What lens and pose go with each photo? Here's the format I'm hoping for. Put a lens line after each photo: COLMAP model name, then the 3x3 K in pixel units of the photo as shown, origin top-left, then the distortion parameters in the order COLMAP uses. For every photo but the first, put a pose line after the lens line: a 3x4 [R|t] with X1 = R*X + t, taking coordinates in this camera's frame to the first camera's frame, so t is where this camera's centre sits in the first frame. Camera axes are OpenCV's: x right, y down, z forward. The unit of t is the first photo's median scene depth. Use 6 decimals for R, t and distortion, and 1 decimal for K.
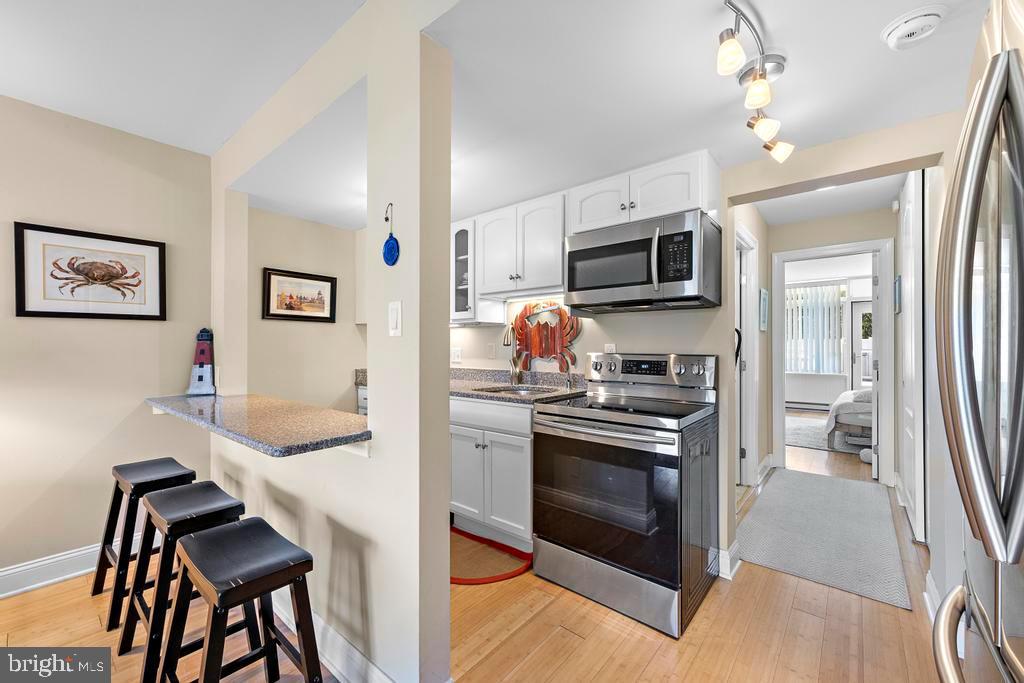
lens RADIAL K [[407.9, 0, 512.0], [0, 407.9, 341.5], [0, 0, 1]] dist [-0.000037, -0.000036]
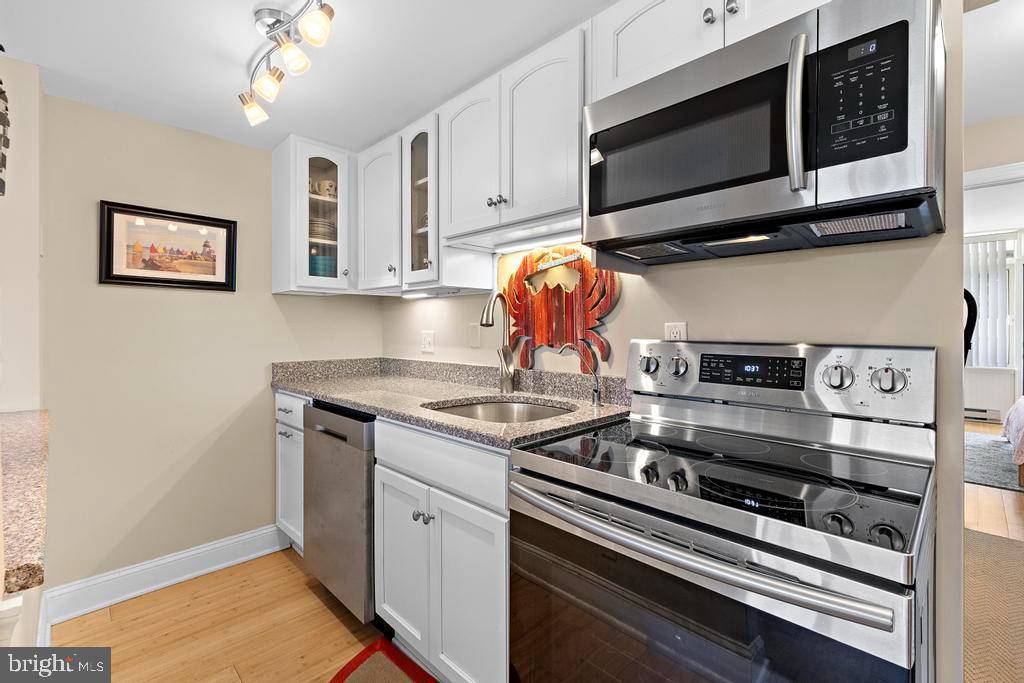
lens RADIAL K [[455.3, 0, 510.2], [0, 455.3, 327.2], [0, 0, 1]] dist [0.000151, 0.000091]
pose [[0.995563, -0.000350, -0.094095, 0.079575], [0.001153, 0.999963, 0.008475, 0.006305], [0.094089, -0.008546, 0.995527, 0.374711]]
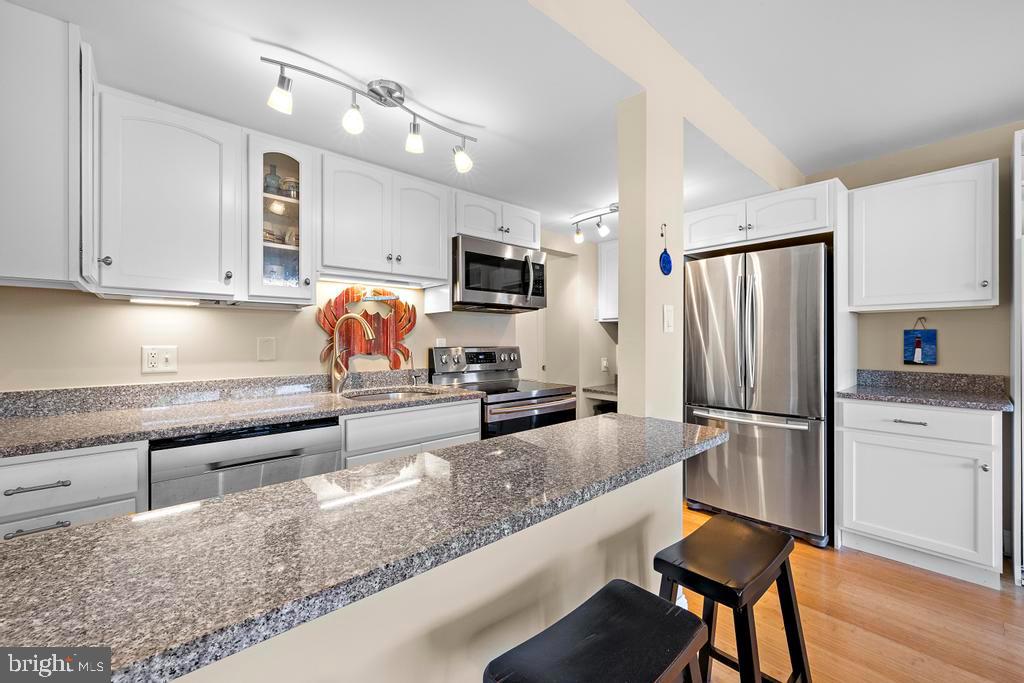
lens RADIAL K [[411.8, 0, 518.1], [0, 411.8, 340.0], [0, 0, 1]] dist [0.003796, 0.000494]
pose [[0.136894, -0.001147, 0.990585, -0.761628], [-0.008543, 0.999961, 0.002338, 0.005303], [-0.990549, -0.008782, 0.136879, 0.609586]]
